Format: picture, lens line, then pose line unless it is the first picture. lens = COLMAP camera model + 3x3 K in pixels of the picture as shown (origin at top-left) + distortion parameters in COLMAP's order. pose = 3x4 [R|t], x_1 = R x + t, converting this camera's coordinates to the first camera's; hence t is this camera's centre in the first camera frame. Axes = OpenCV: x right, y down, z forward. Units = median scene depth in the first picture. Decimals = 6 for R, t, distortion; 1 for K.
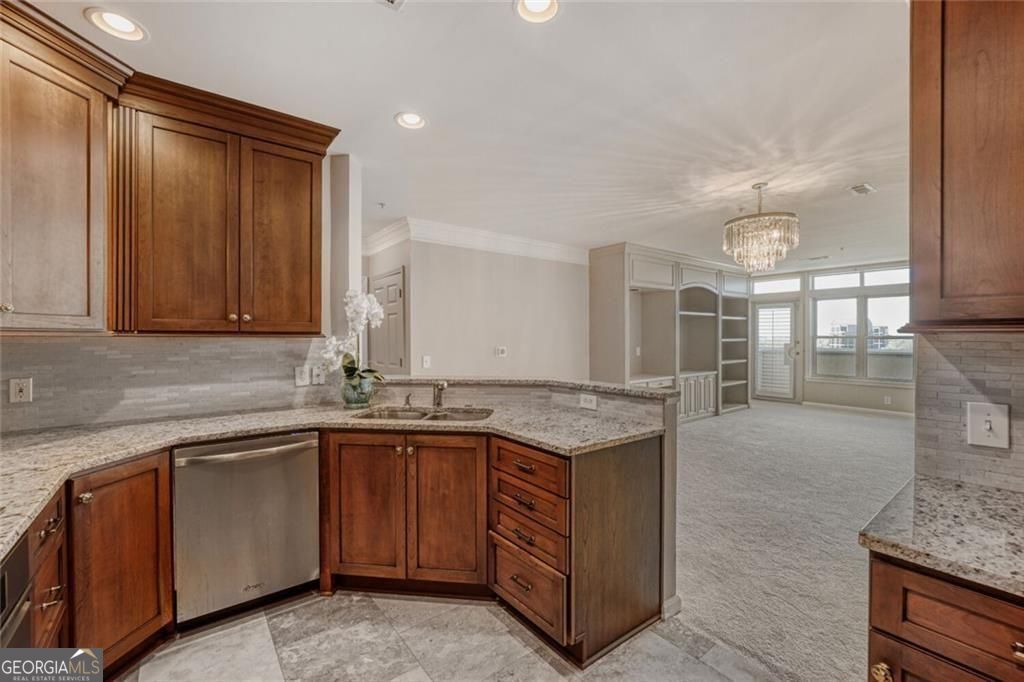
lens RADIAL K [[433.3, 0, 504.8], [0, 433.3, 339.2], [0, 0, 1]] dist [-0.000768, -0.000318]
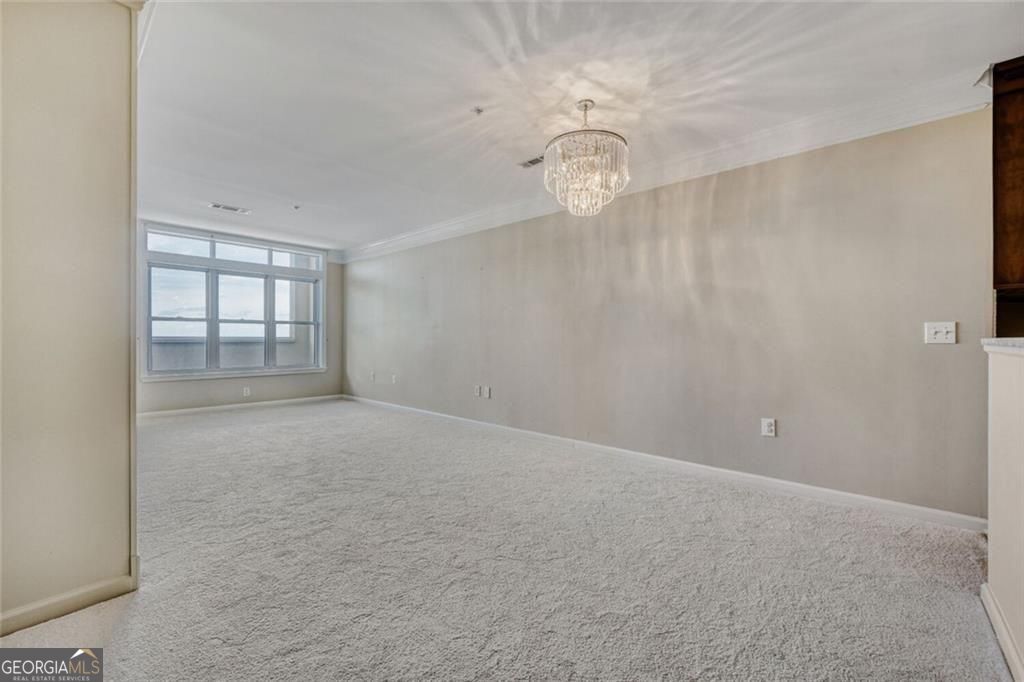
lens RADIAL K [[427.7, 0, 513.5], [0, 427.7, 347.0], [0, 0, 1]] dist [0.016652, -0.000272]
pose [[-0.209832, -0.005512, 0.977722, -0.227497], [0.003185, 0.999975, 0.006321, 0.120578], [-0.977732, 0.004440, -0.209809, 1.940522]]
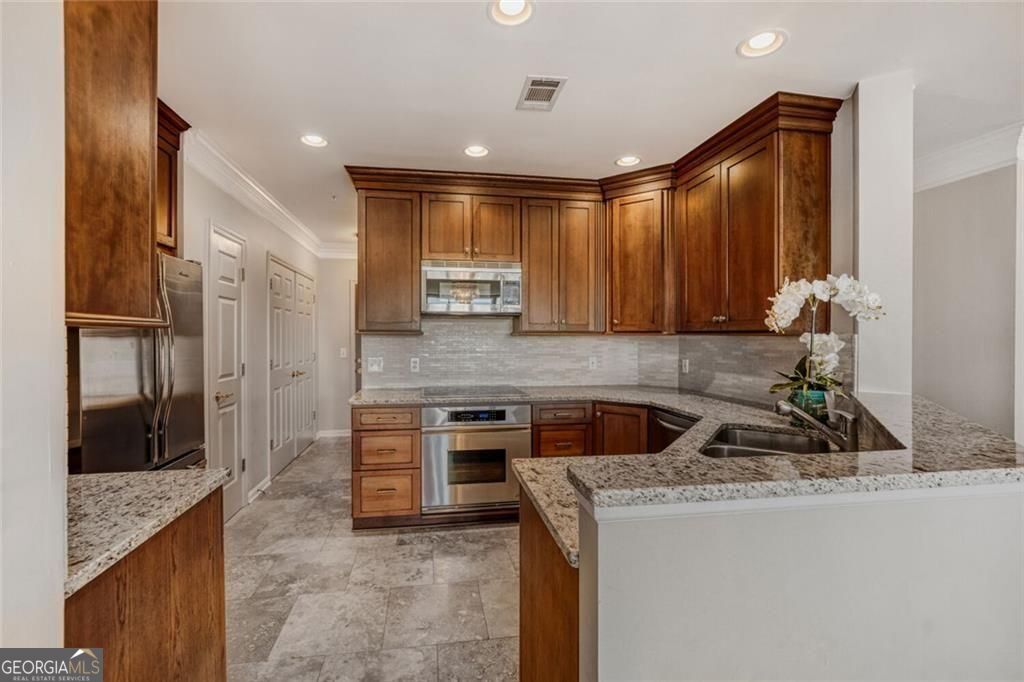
lens RADIAL K [[433.3, 0, 504.8], [0, 433.3, 339.2], [0, 0, 1]] dist [-0.000768, -0.000318]
pose [[-0.455939, 0.005676, -0.889993, 0.693797], [-0.006614, 0.999930, 0.009766, -0.002687], [0.889986, 0.010339, -0.455870, 1.017320]]
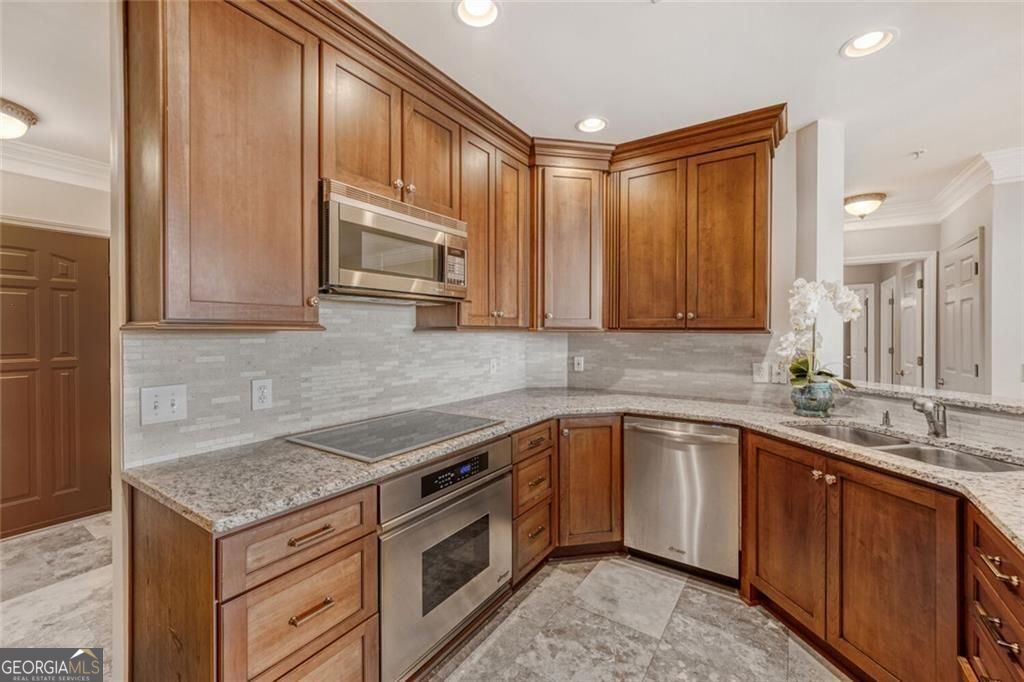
lens RADIAL K [[415.6, 0, 510.6], [0, 415.6, 333.1], [0, 0, 1]] dist [0.001490, 0.000116]
pose [[0.322755, 0.005152, -0.946468, 0.285524], [-0.006572, 0.999973, 0.003202, -0.004124], [0.946460, 0.005187, 0.322780, 0.202010]]
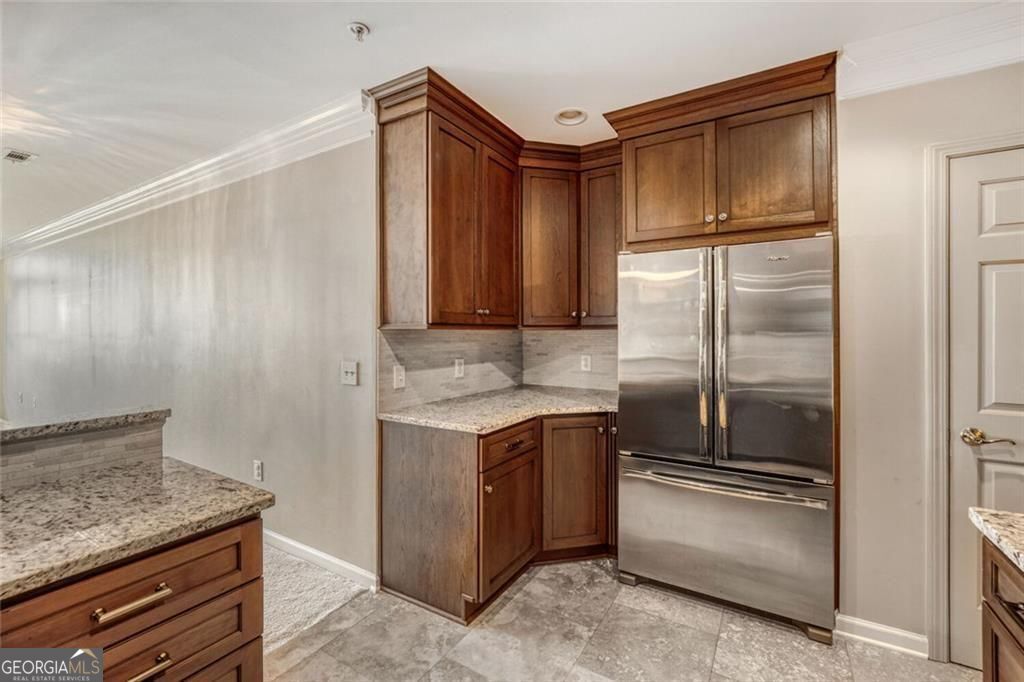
lens RADIAL K [[422.5, 0, 514.2], [0, 422.5, 334.0], [0, 0, 1]] dist [-0.001900, -0.000228]
pose [[-0.377839, -0.003080, 0.925866, -0.451798], [0.010086, 0.999921, 0.007442, -0.002425], [-0.925817, 0.012151, -0.377778, 0.655691]]
